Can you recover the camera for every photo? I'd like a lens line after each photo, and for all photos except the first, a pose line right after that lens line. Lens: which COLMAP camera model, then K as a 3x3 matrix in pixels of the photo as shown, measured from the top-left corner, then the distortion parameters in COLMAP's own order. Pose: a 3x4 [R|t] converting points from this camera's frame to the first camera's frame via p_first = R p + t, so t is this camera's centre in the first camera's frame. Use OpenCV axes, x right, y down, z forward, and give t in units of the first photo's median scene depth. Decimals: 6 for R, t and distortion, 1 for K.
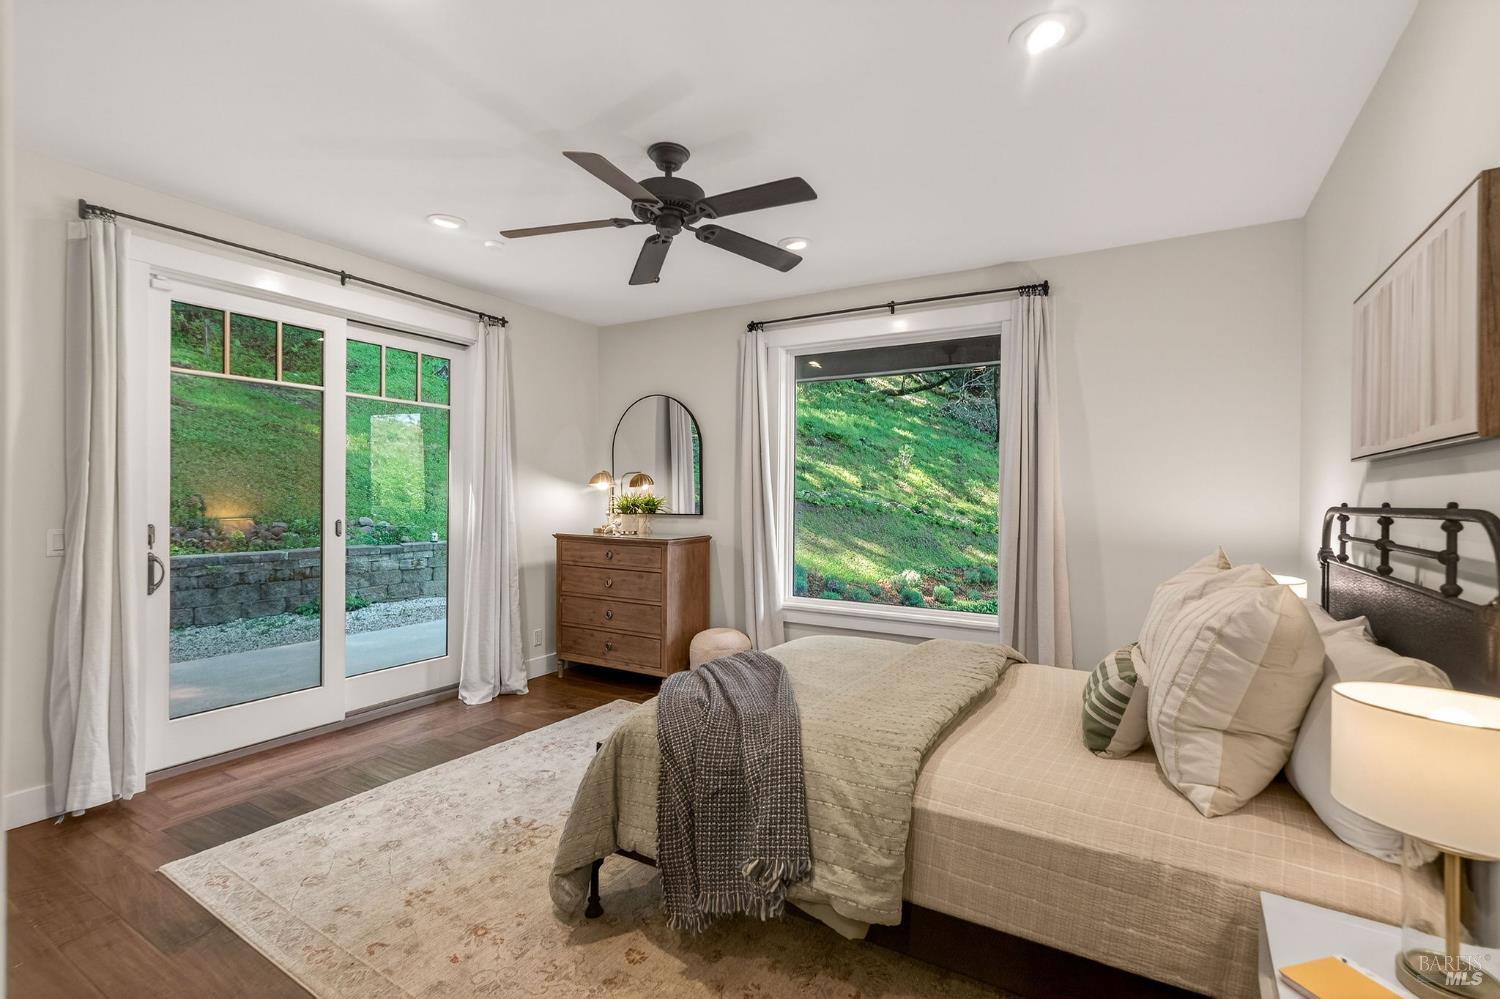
lens RADIAL K [[679.0, 0, 753.3], [0, 679.0, 503.9], [0, 0, 1]] dist [-0.005496, 0.000260]
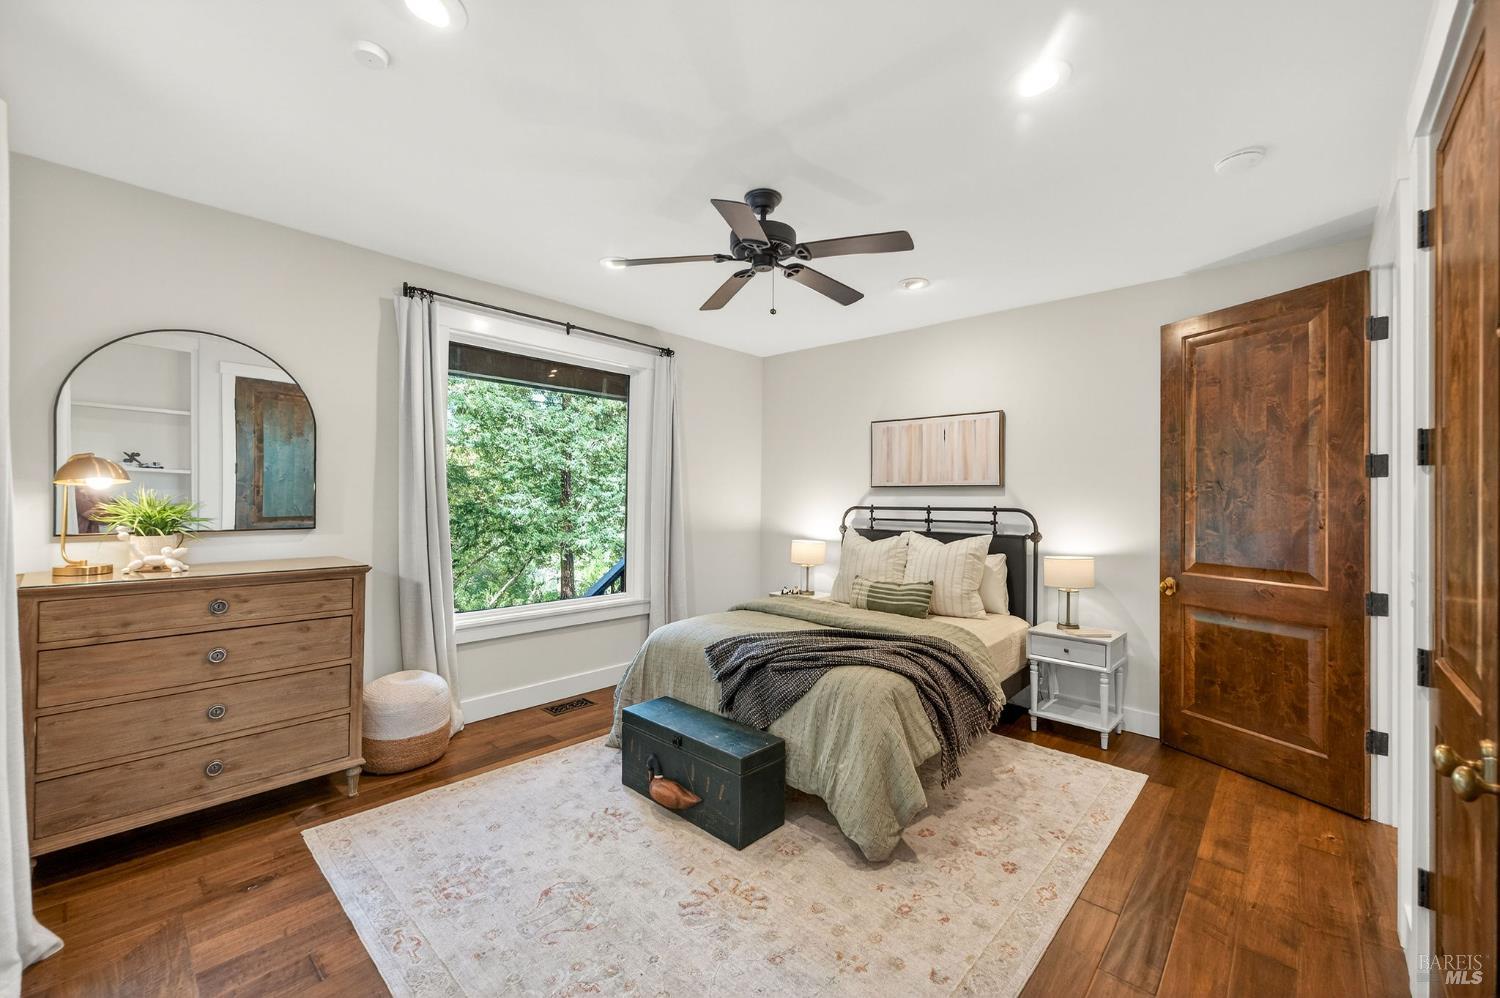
lens RADIAL K [[602.8, 0, 753.0], [0, 602.8, 492.2], [0, 0, 1]] dist [0.000625, 0.000115]
pose [[0.204952, -0.000315, 0.978772, -0.736895], [0.000407, 1.000000, 0.000236, -0.026287], [-0.978772, 0.000350, 0.204952, 0.541003]]
